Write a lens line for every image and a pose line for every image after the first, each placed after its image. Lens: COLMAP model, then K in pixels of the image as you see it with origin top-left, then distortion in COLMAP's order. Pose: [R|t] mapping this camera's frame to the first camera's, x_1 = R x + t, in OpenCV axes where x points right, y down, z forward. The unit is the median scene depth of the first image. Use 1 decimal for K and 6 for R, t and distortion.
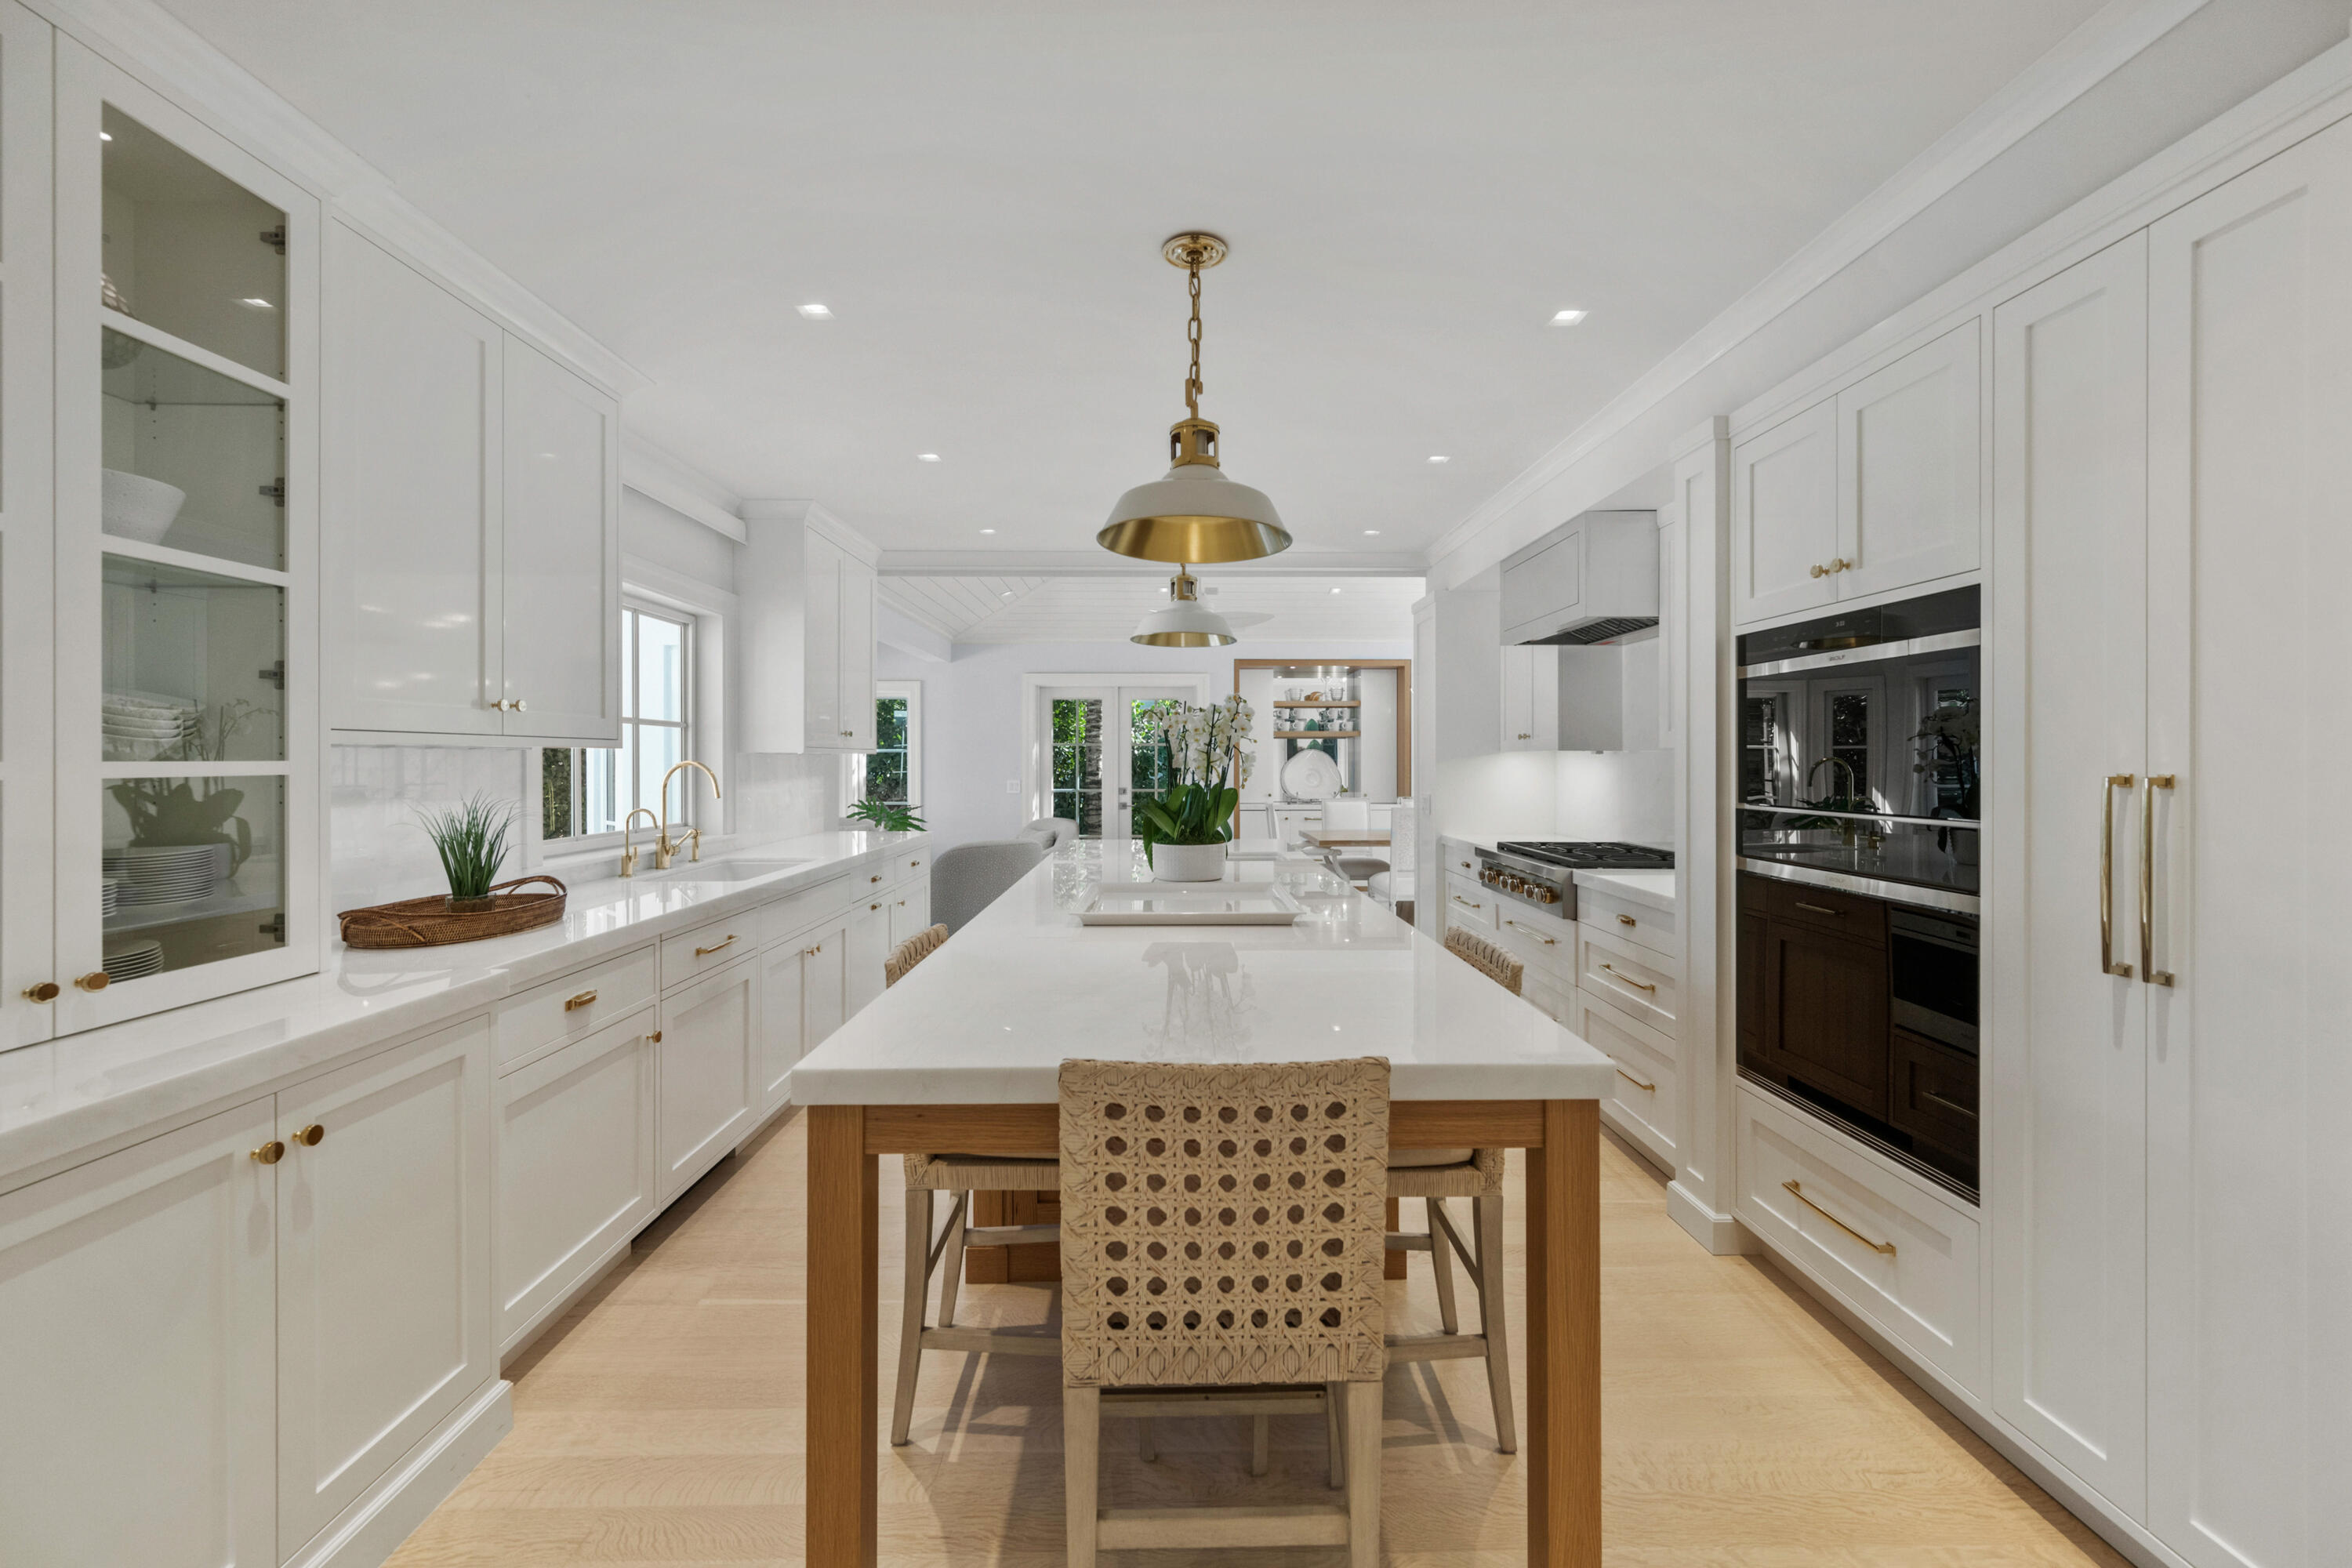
lens RADIAL K [[940.4, 0, 1179.9], [0, 940.4, 756.7], [0, 0, 1]] dist [0.002339, 0.000292]
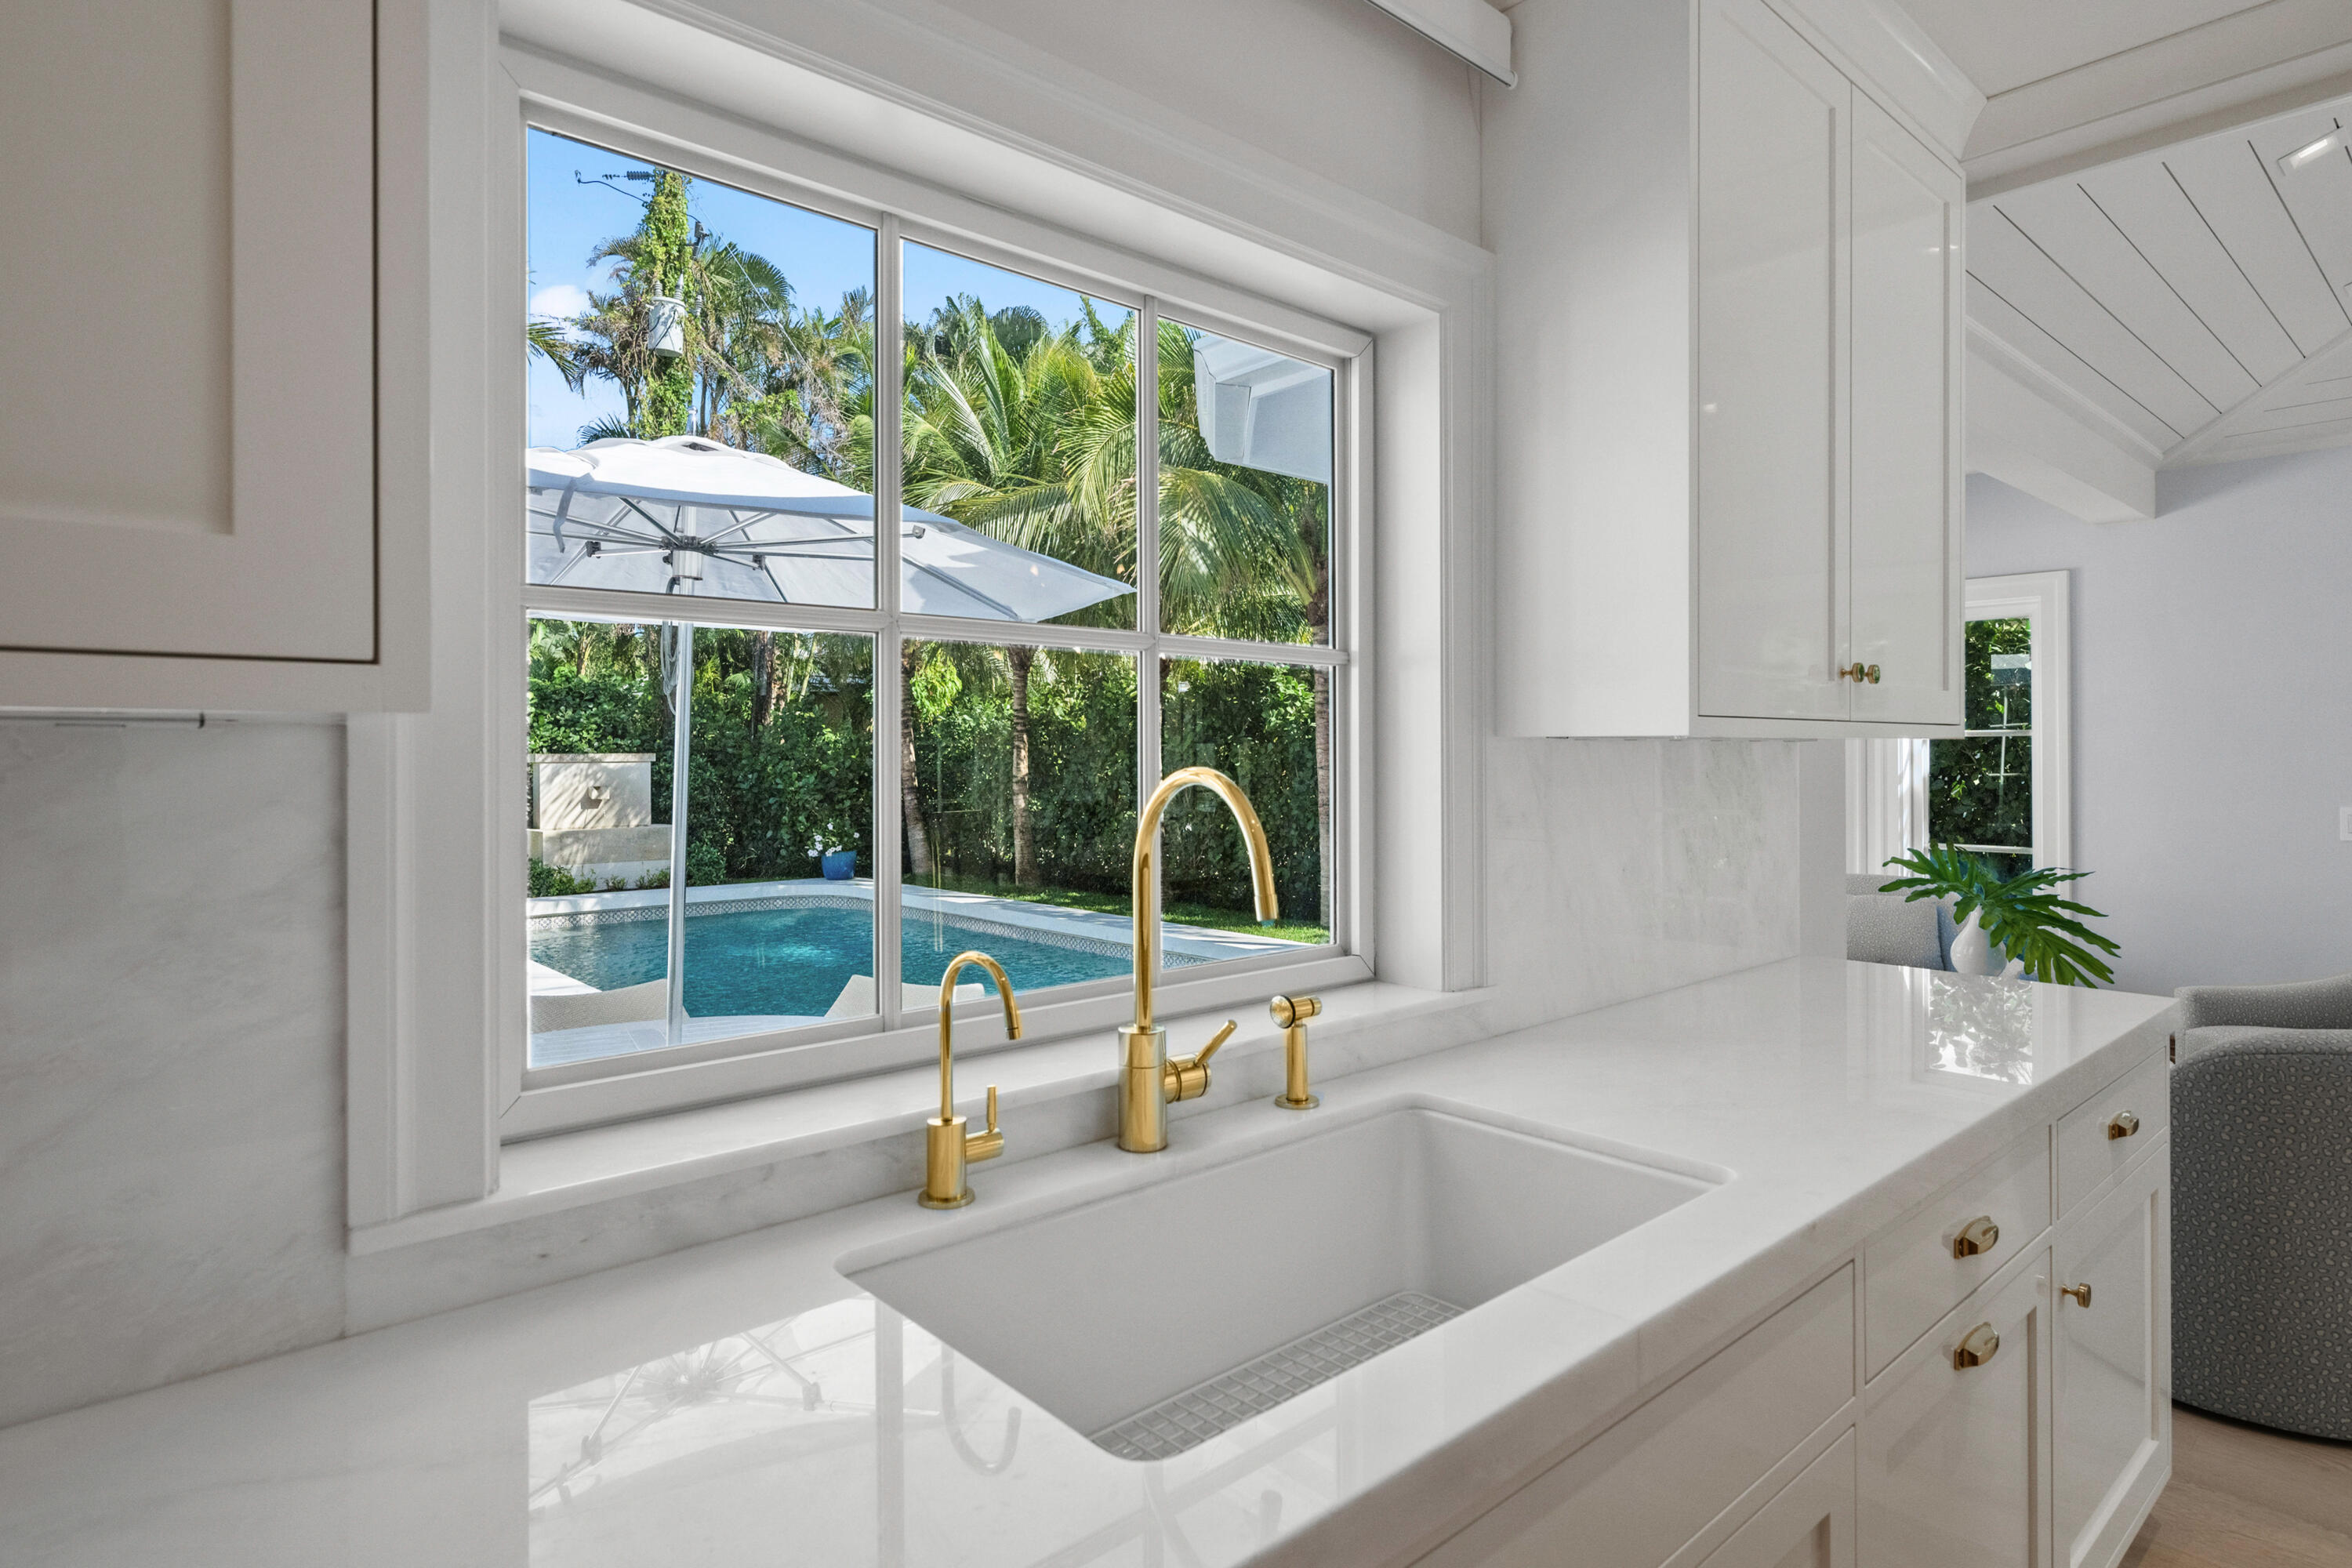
lens RADIAL K [[1263.0, 0, 1183.7], [0, 1263.0, 751.3], [0, 0, 1]] dist [-0.002178, -0.000402]
pose [[0.655813, 0.000677, -0.754923, -0.161053], [0.002567, 0.999992, 0.003127, -0.000695], [0.754919, -0.003989, 0.655806, 0.482062]]
